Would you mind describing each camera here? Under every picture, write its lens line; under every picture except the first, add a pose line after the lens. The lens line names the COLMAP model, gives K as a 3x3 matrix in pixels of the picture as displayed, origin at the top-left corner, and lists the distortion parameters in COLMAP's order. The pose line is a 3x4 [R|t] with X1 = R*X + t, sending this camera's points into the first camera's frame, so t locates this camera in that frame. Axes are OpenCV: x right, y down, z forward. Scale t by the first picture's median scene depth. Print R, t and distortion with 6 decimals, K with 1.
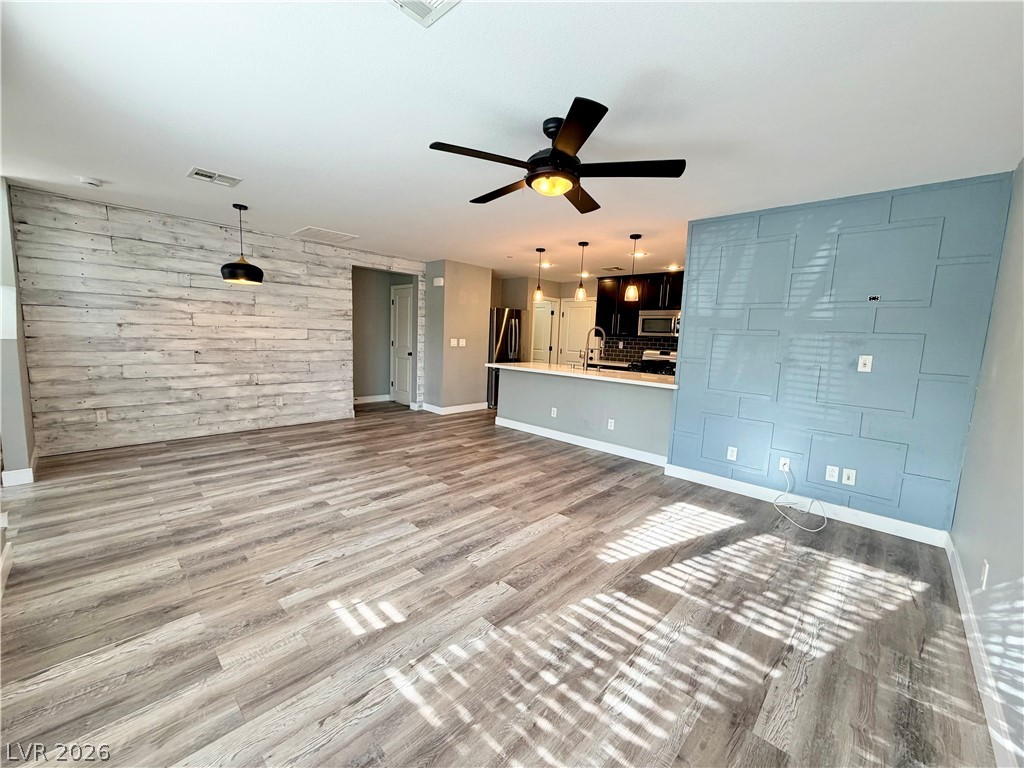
lens RADIAL K [[408.7, 0, 506.9], [0, 408.7, 383.7], [0, 0, 1]] dist [0.003150, -0.000112]
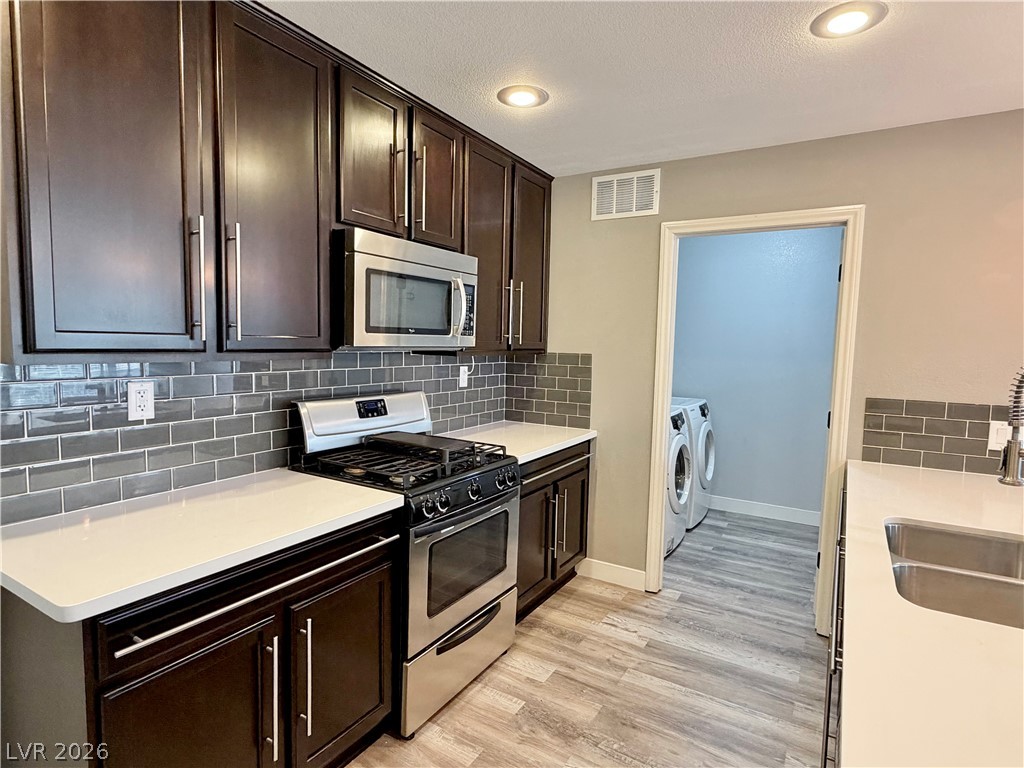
lens RADIAL K [[553.7, 0, 508.5], [0, 553.7, 385.7], [0, 0, 1]] dist [0.001425, -0.001075]
pose [[-0.219407, -0.126736, 0.967367, 0.066886], [0.082517, 0.985564, 0.147835, -0.353156], [-0.972138, 0.112260, -0.205781, 2.593694]]
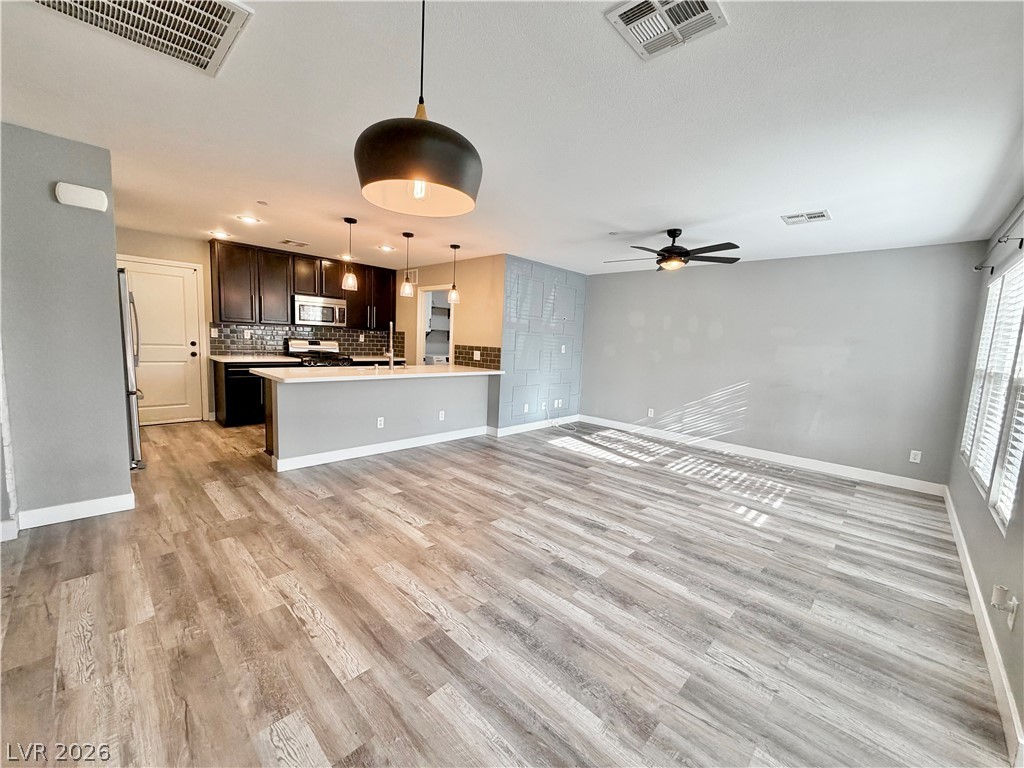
lens RADIAL K [[408.7, 0, 510.1], [0, 408.7, 384.9], [0, 0, 1]] dist [0.003150, -0.000112]
pose [[0.002675, -0.155688, 0.987803, -1.452046], [0.071079, 0.985337, 0.155106, -0.245699], [-0.997467, 0.069797, 0.013702, 1.436533]]
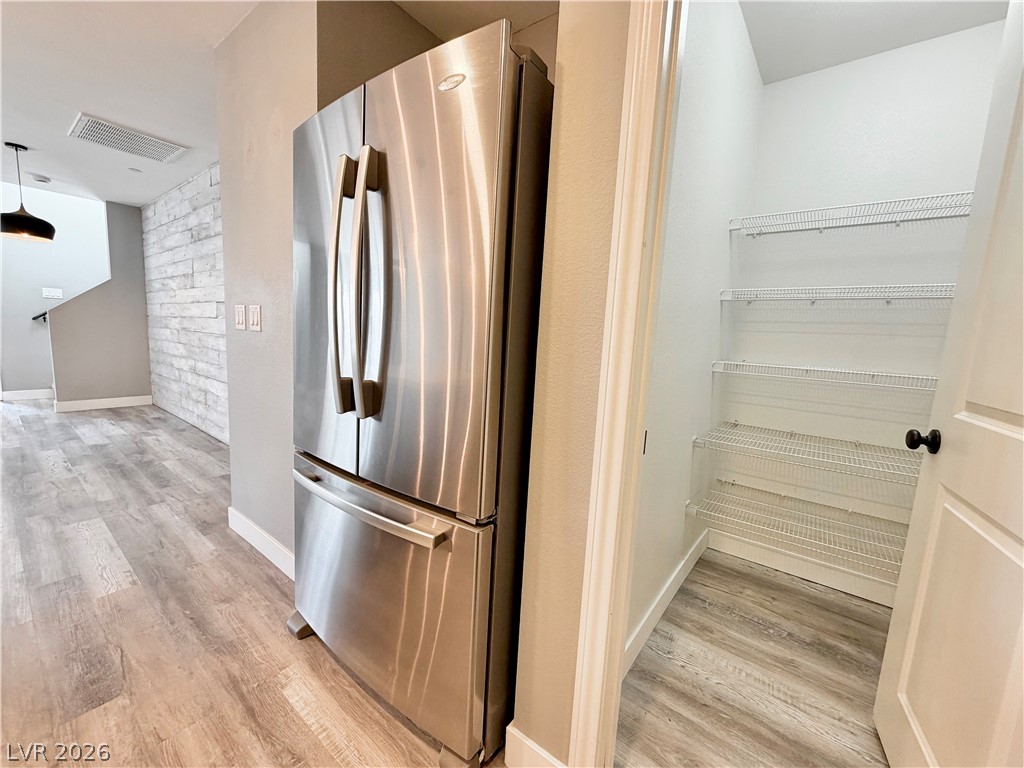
lens RADIAL K [[408.7, 0, 508.4], [0, 408.7, 386.1], [0, 0, 1]] dist [0.003150, -0.000112]
pose [[0.104425, 0.087493, -0.990677, 0.498490], [-0.161532, 0.984388, 0.069911, -0.263271], [0.981327, 0.152725, 0.116927, 2.935682]]
